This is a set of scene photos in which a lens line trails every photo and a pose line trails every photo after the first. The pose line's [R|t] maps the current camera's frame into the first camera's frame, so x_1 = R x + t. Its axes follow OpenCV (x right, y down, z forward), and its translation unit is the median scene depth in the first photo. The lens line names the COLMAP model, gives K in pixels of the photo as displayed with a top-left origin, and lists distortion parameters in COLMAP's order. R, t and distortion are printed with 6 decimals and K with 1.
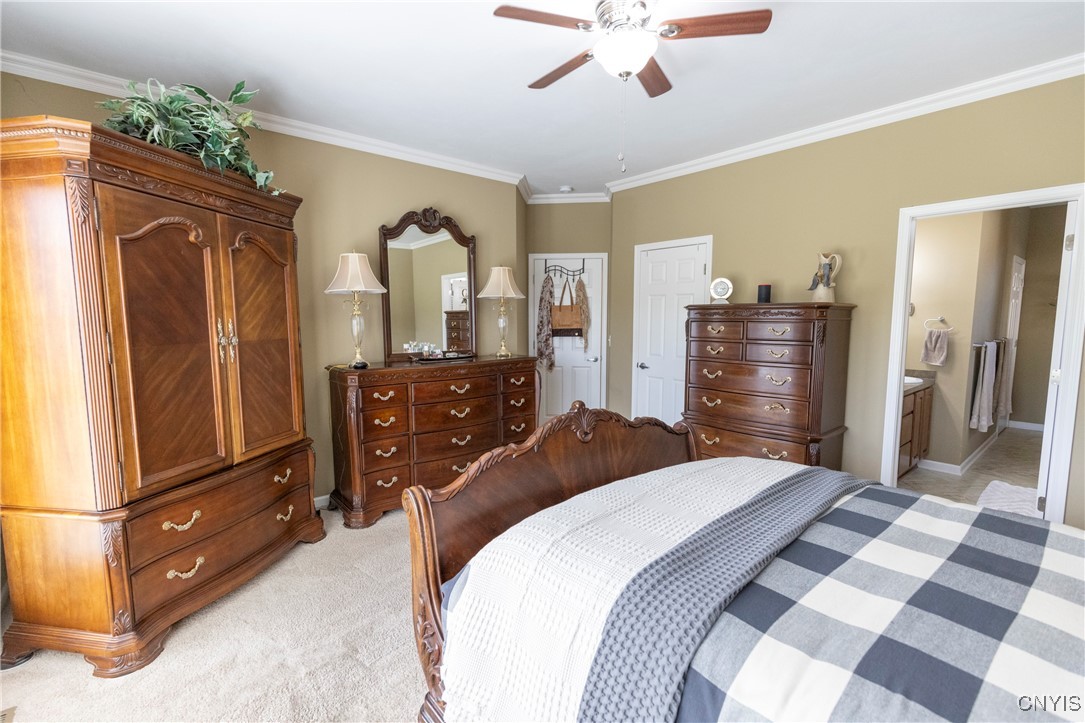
lens RADIAL K [[487.1, 0, 542.2], [0, 487.1, 365.3], [0, 0, 1]] dist [0.013330, -0.001523]
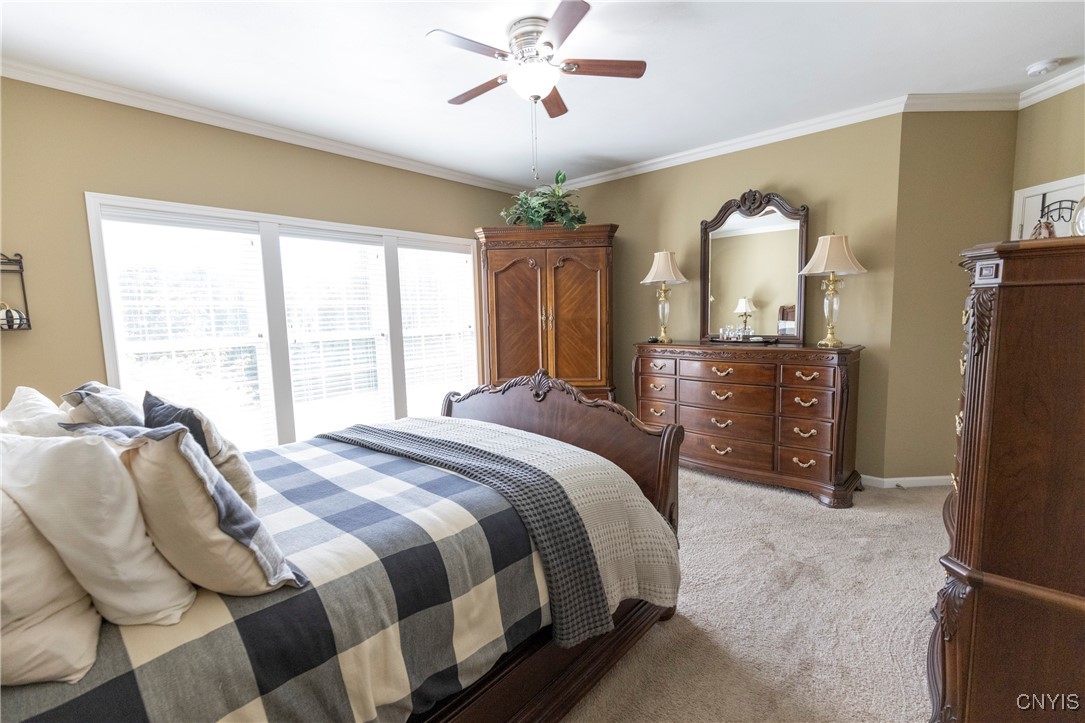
lens RADIAL K [[487.1, 0, 540.5], [0, 487.1, 363.4], [0, 0, 1]] dist [0.013330, -0.001523]
pose [[0.125291, 0.102748, -0.986785, 1.083680], [-0.078227, 0.992549, 0.093416, -0.045622], [0.989031, 0.065489, 0.132395, 0.685378]]
